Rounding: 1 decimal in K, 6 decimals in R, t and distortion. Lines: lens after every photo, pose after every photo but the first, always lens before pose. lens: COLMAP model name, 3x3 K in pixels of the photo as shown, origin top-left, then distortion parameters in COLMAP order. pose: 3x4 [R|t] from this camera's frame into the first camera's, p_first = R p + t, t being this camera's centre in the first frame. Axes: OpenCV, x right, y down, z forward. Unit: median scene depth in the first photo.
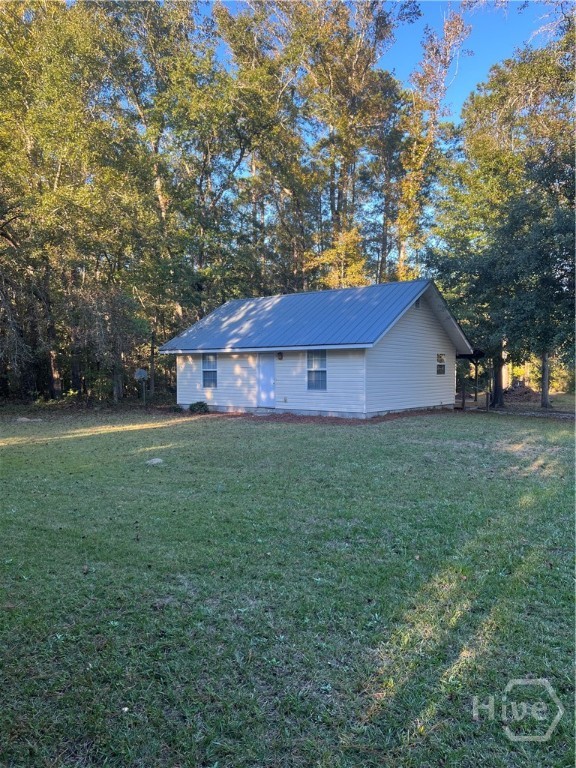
lens RADIAL K [[588.3, 0, 290.4], [0, 588.3, 383.3], [0, 0, 1]] dist [0.071518, -0.007221]
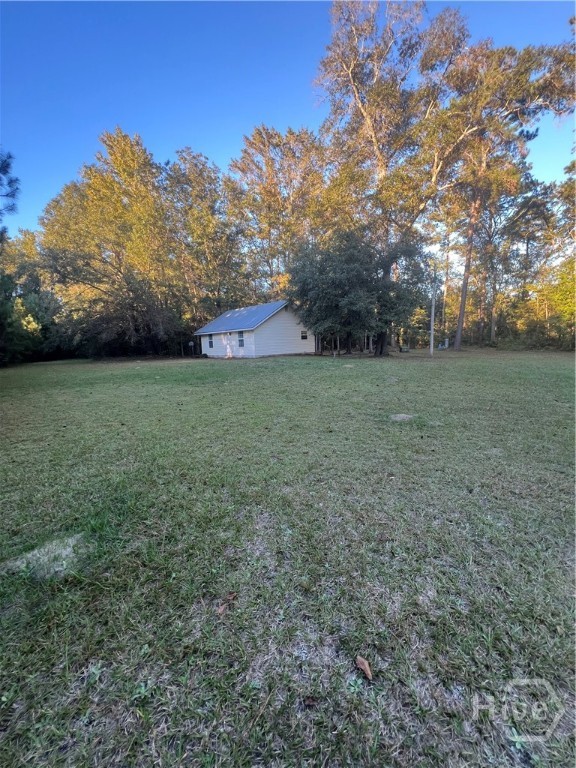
lens RADIAL K [[306.1, 0, 285.2], [0, 306.1, 382.8], [0, 0, 1]] dist [0.001481, -0.000218]
pose [[0.986016, -0.011753, -0.166233, 0.396031], [0.028984, 0.994402, 0.101611, 0.031532], [0.164108, -0.105008, 0.980837, -0.236722]]
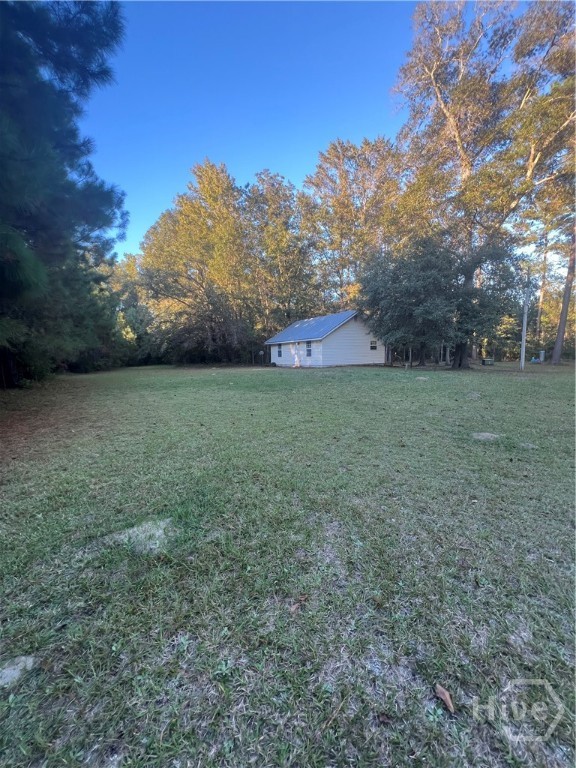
lens RADIAL K [[306.1, 0, 286.6], [0, 306.1, 383.0], [0, 0, 1]] dist [0.001481, -0.000218]
pose [[0.930220, 0.015450, -0.366677, 0.393336], [0.009585, 0.997750, 0.066355, 0.032032], [0.366877, -0.065240, 0.927979, -0.240197]]
